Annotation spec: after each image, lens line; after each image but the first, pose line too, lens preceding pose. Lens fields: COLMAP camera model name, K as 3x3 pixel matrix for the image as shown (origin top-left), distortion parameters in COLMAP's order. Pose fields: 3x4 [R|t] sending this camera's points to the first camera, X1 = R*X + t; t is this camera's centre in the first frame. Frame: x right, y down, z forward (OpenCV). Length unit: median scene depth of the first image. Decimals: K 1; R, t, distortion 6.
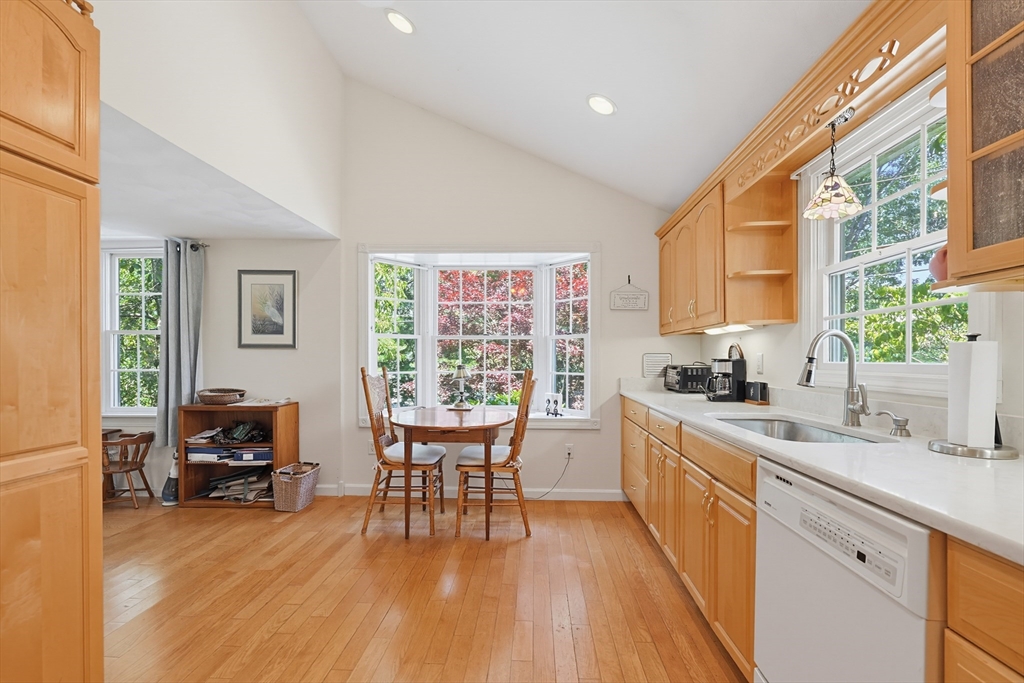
lens RADIAL K [[445.9, 0, 517.3], [0, 445.9, 363.9], [0, 0, 1]] dist [-0.000813, 0.000001]
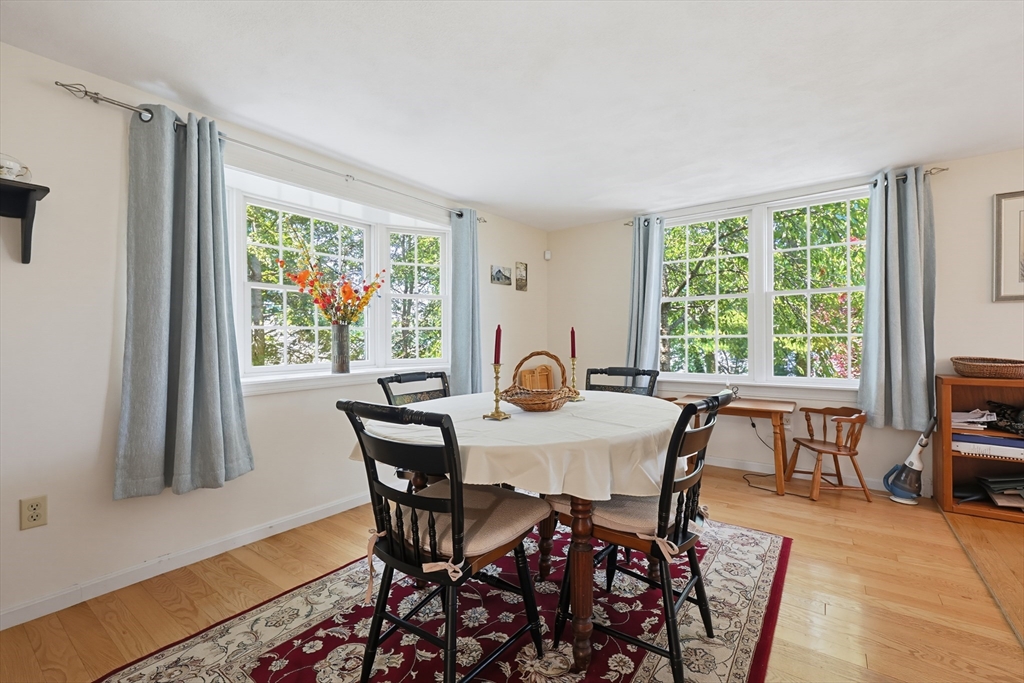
lens RADIAL K [[439.9, 0, 518.5], [0, 439.9, 339.3], [0, 0, 1]] dist [-0.000672, -0.000107]
pose [[0.834796, -0.006215, -0.550524, -0.965739], [0.000167, 0.999939, -0.011034, 0.037190], [0.550559, 0.009119, 0.834746, -0.029878]]
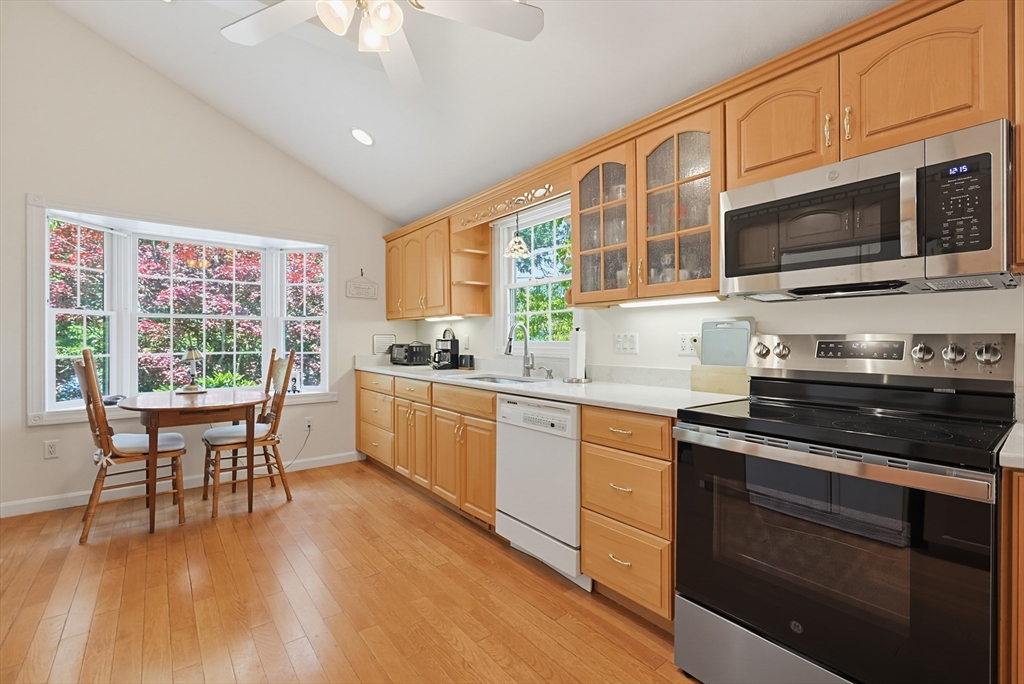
lens RADIAL K [[444.6, 0, 511.7], [0, 444.6, 340.4], [0, 0, 1]] dist [-0.000309, 0.000050]
pose [[0.752859, -0.002024, 0.658179, -0.252704], [0.008023, 0.999949, -0.006102, 0.002554], [-0.658133, 0.009875, 0.752837, -0.166610]]
